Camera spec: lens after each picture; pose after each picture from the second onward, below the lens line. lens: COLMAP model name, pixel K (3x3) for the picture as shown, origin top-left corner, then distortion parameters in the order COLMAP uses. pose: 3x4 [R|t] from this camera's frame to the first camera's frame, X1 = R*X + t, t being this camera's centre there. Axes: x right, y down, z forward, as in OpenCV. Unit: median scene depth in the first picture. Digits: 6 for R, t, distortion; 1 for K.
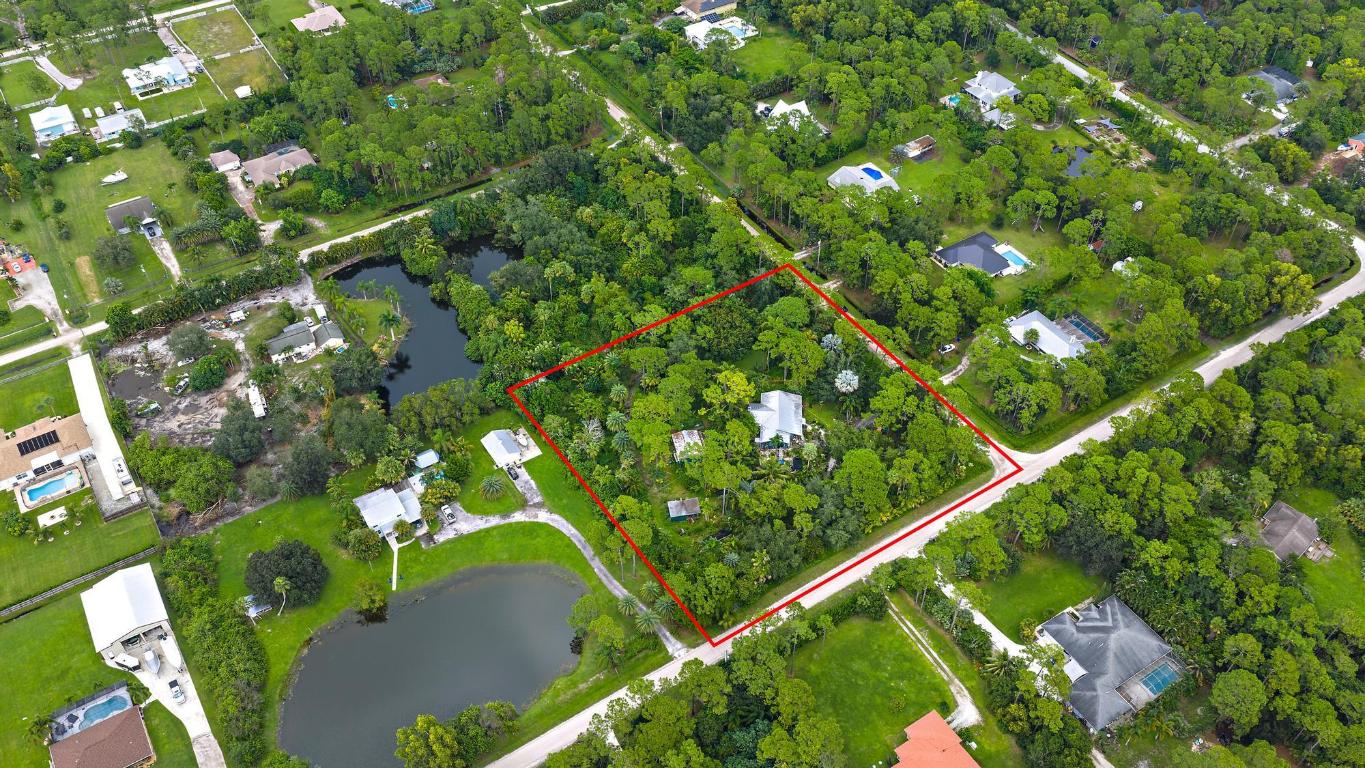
lens RADIAL K [[1137.7, 0, 683.3], [0, 1137.7, 386.8], [0, 0, 1]] dist [0.014317, -0.026163]
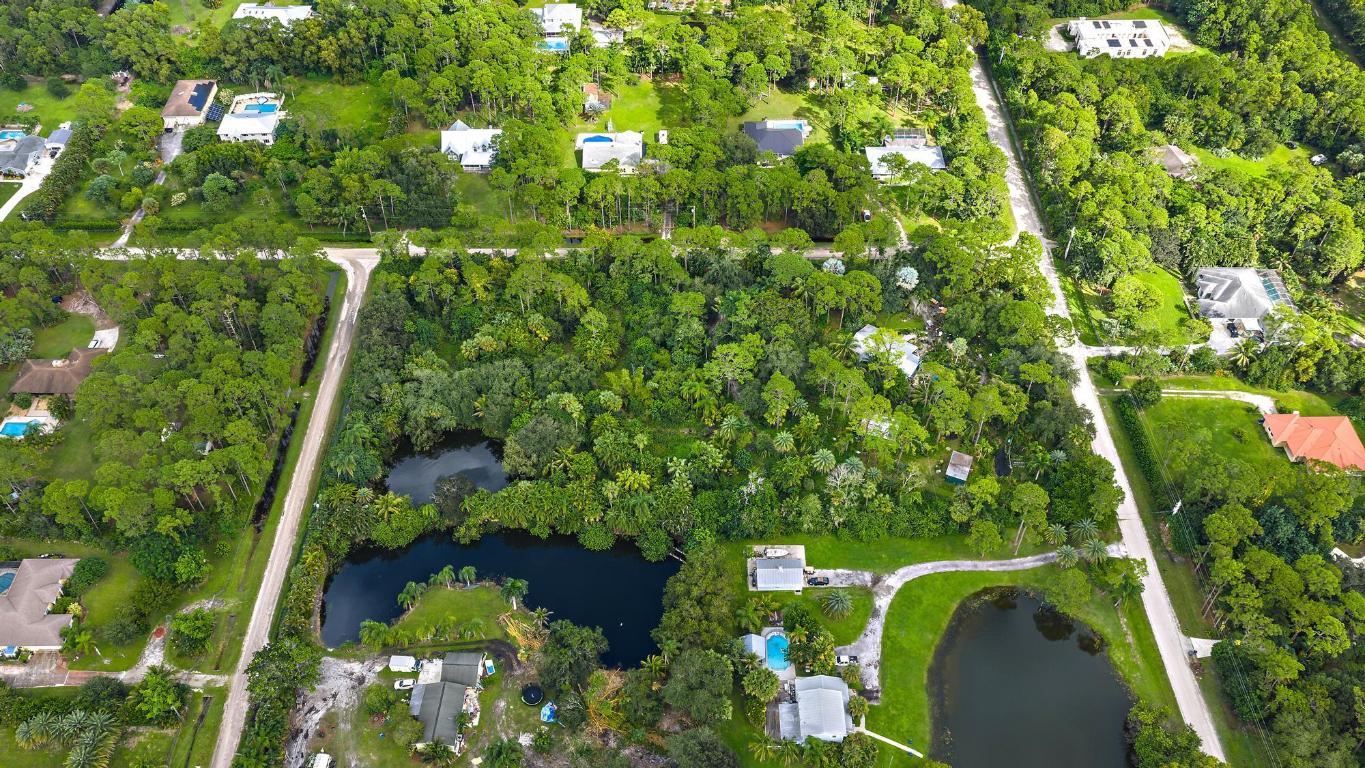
lens RADIAL K [[1137.7, 0, 689.4], [0, 1137.7, 386.0], [0, 0, 1]] dist [0.014317, -0.026163]
pose [[0.531222, -0.619327, 0.578132, -0.568040], [0.592866, 0.759206, 0.268543, -0.301740], [-0.605238, 0.200099, 0.770485, 0.356869]]
